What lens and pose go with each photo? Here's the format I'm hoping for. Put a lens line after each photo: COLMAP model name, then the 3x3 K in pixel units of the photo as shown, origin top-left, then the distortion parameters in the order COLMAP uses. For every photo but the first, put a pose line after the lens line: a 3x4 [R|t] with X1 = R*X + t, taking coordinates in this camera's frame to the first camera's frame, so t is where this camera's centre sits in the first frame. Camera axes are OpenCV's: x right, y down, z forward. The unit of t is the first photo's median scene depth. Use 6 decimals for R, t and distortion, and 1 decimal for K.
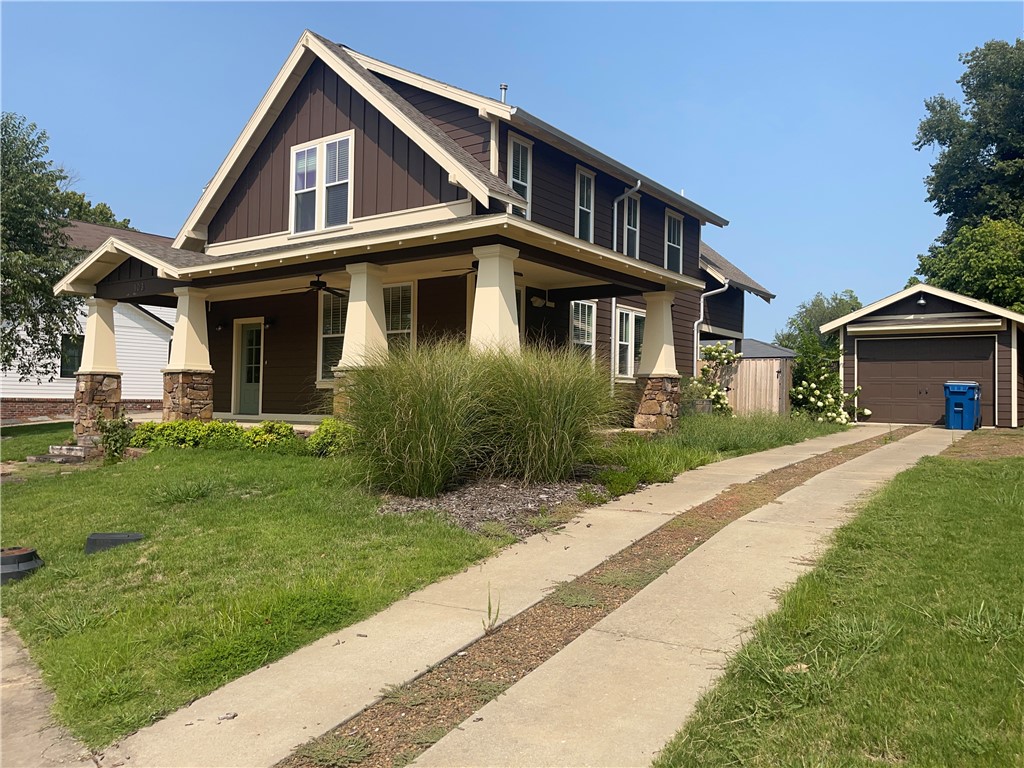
lens RADIAL K [[770.4, 0, 512.0], [0, 770.4, 384.0], [0, 0, 1]] dist [0.038044, 0.000491]
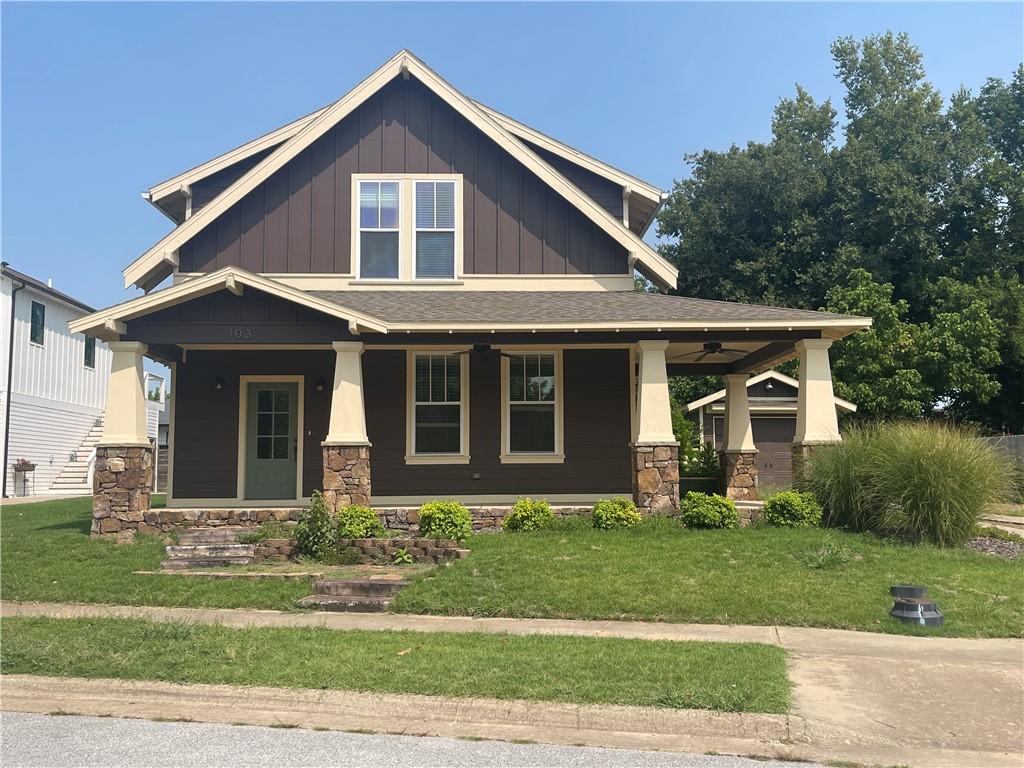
lens RADIAL K [[1016.7, 0, 512.0], [0, 1016.7, 384.0], [0, 0, 1]] dist [0.138749, 0.000320]
pose [[0.787460, 0.041056, 0.614997, -0.855741], [0.003101, 0.997503, -0.070562, -0.003993], [-0.616359, 0.057472, 0.785366, 0.050067]]
